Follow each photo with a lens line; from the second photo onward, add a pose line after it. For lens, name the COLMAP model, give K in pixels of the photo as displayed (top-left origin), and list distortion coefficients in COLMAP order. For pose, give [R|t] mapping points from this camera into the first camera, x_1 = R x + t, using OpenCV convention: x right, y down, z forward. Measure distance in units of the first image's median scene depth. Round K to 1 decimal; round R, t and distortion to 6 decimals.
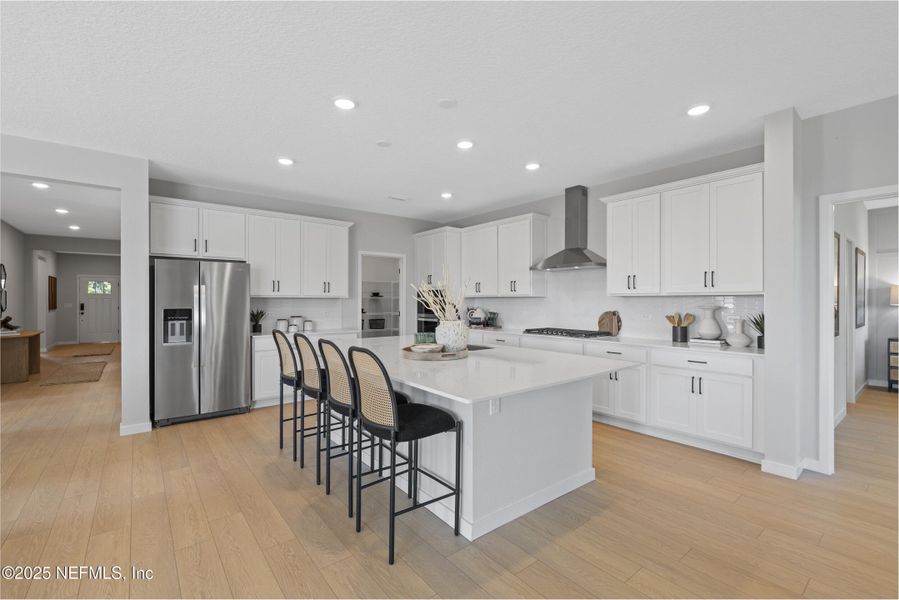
lens RADIAL K [[395.8, 0, 449.5], [0, 395.8, 300.0], [0, 0, 1]] dist [0.013122, -0.000271]
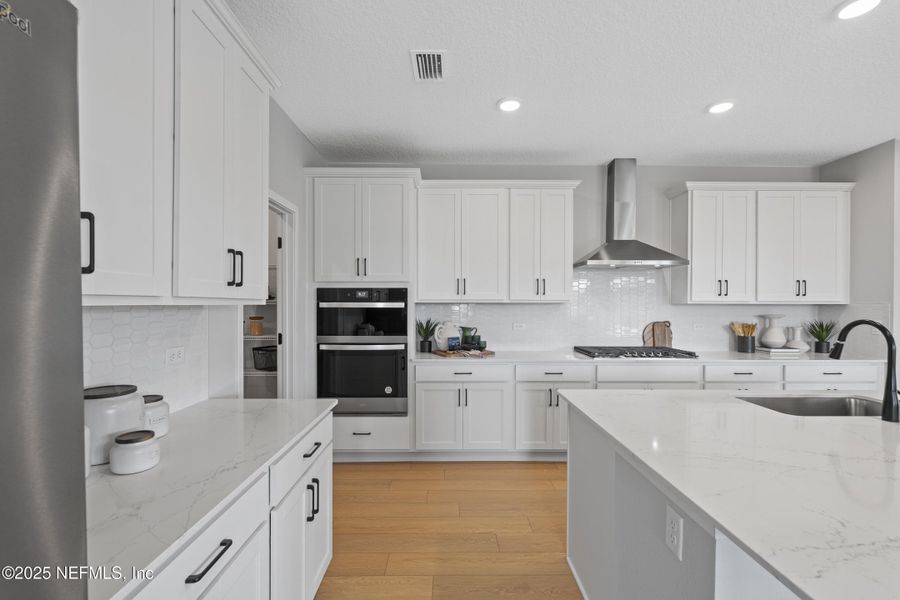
lens RADIAL K [[464.6, 0, 450.0], [0, 464.6, 300.0], [0, 0, 1]] dist [-0.003438, -0.000270]
pose [[0.621977, 0.014571, 0.782900, -0.531528], [-0.001737, 0.999850, -0.017229, 0.000322], [-0.783033, 0.009356, 0.621909, 0.645536]]
